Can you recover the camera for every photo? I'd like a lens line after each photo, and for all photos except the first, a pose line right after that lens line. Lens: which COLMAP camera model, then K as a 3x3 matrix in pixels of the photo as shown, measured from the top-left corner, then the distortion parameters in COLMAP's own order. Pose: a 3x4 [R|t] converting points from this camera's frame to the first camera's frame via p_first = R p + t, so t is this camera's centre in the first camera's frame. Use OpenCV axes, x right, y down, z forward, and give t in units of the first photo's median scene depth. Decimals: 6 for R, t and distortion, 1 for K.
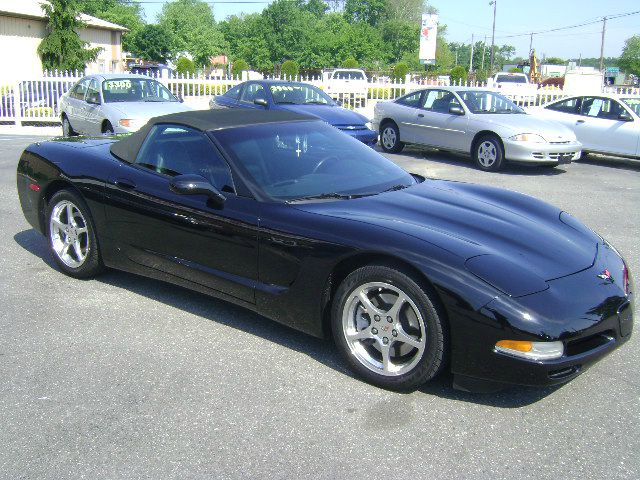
lens RADIAL K [[673.0, 0, 320.0], [0, 673.0, 240.0], [0, 0, 1]] dist [-0.134862, 0.066287]
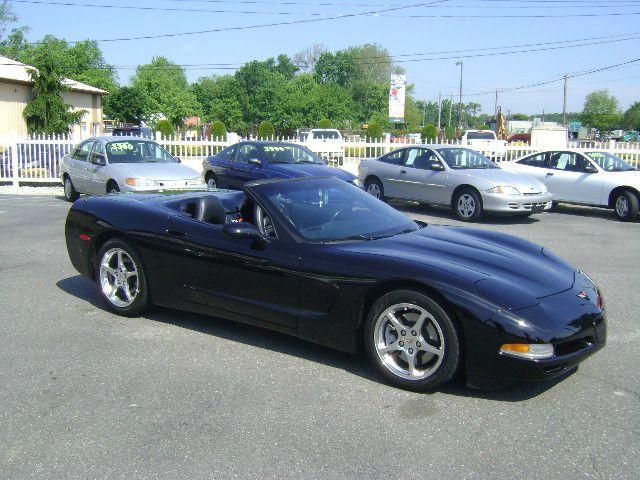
lens RADIAL K [[678.9, 0, 320.0], [0, 678.9, 240.0], [0, 0, 1]] dist [-0.138142, 0.072532]
pose [[0.998796, -0.018712, 0.045344, -0.035663], [0.022565, 0.996038, -0.086021, 0.014362], [-0.043554, 0.086940, 0.995261, -0.073151]]
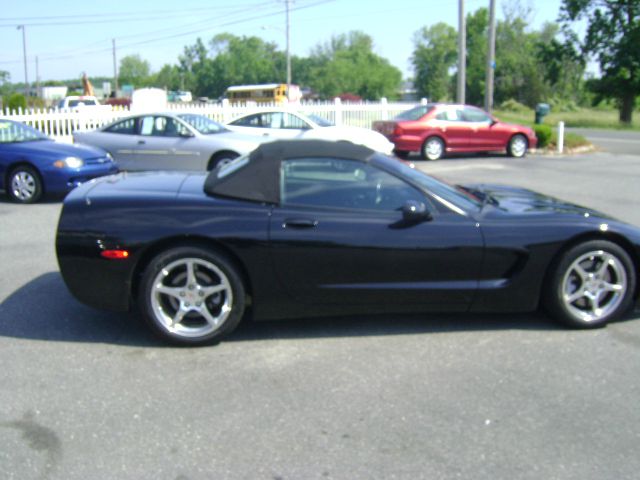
lens RADIAL K [[675.0, 0, 324.1], [0, 675.0, 231.1], [0, 0, 1]] dist [-0.176422, 0.131347]
pose [[0.723147, -0.165390, 0.670600, -0.346425], [0.193596, 0.980524, 0.033060, -0.037556], [-0.663008, 0.105919, 0.741082, 0.102989]]
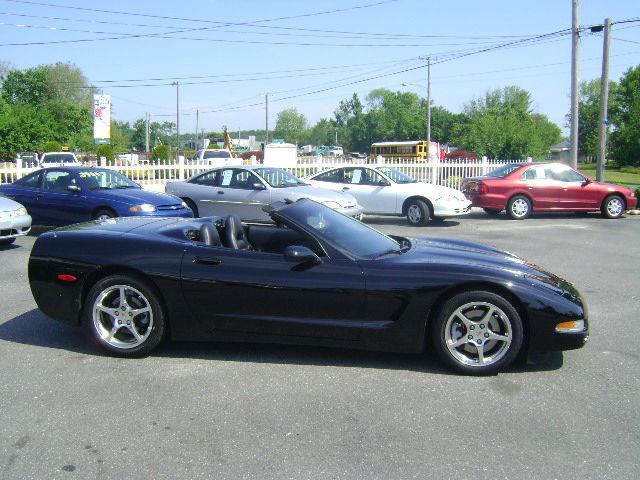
lens RADIAL K [[682.0, 0, 324.6], [0, 682.0, 239.8], [0, 0, 1]] dist [-0.147953, 0.099975]
pose [[0.867910, -0.087376, 0.488976, -0.259498], [0.141751, 0.987040, -0.075225, -0.001836], [-0.476066, 0.134601, 0.869048, -0.041473]]
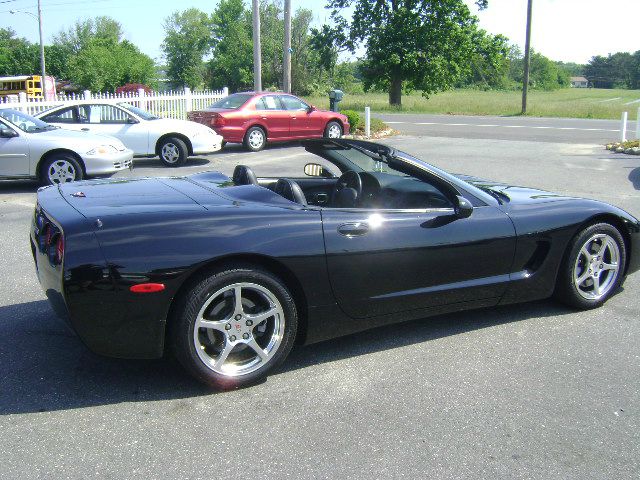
lens RADIAL K [[682.0, 0, 324.6], [0, 682.0, 239.8], [0, 0, 1]] dist [-0.147953, 0.099975]
pose [[0.421155, -0.233620, 0.876385, -0.402437], [0.241798, 0.960208, 0.139766, -0.076140], [-0.874164, 0.153045, 0.460885, 0.244204]]
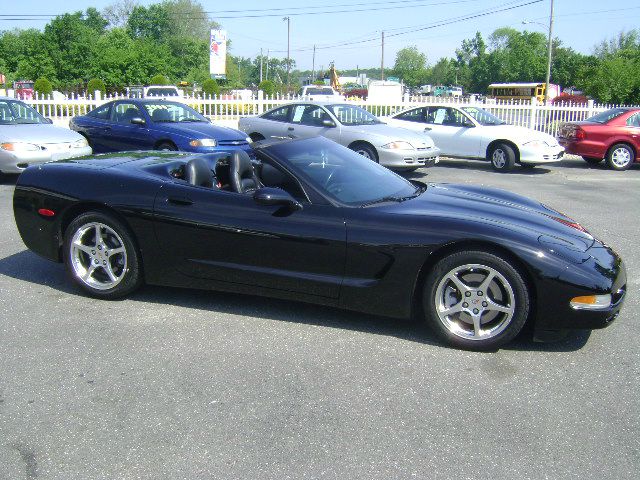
lens RADIAL K [[678.9, 0, 320.0], [0, 678.9, 240.0], [0, 0, 1]] dist [-0.138142, 0.072532]
pose [[0.945756, -0.079046, 0.315114, -0.160615], [0.086026, 0.996258, -0.008282, 0.001467], [-0.313280, 0.034941, 0.949018, -0.025028]]
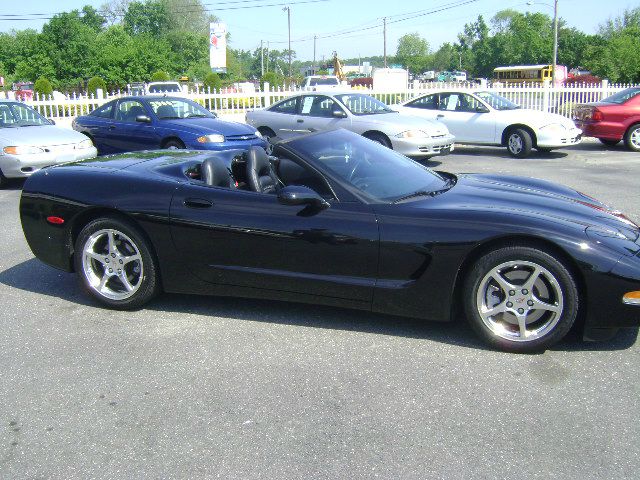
lens RADIAL K [[683.9, 0, 320.0], [0, 683.9, 240.0], [0, 0, 1]] dist [-0.137302, 0.071597]
pose [[0.945178, -0.116853, 0.304933, -0.164746], [0.121744, 0.992557, 0.002996, -0.004671], [-0.303013, 0.034292, 0.952369, 0.000100]]
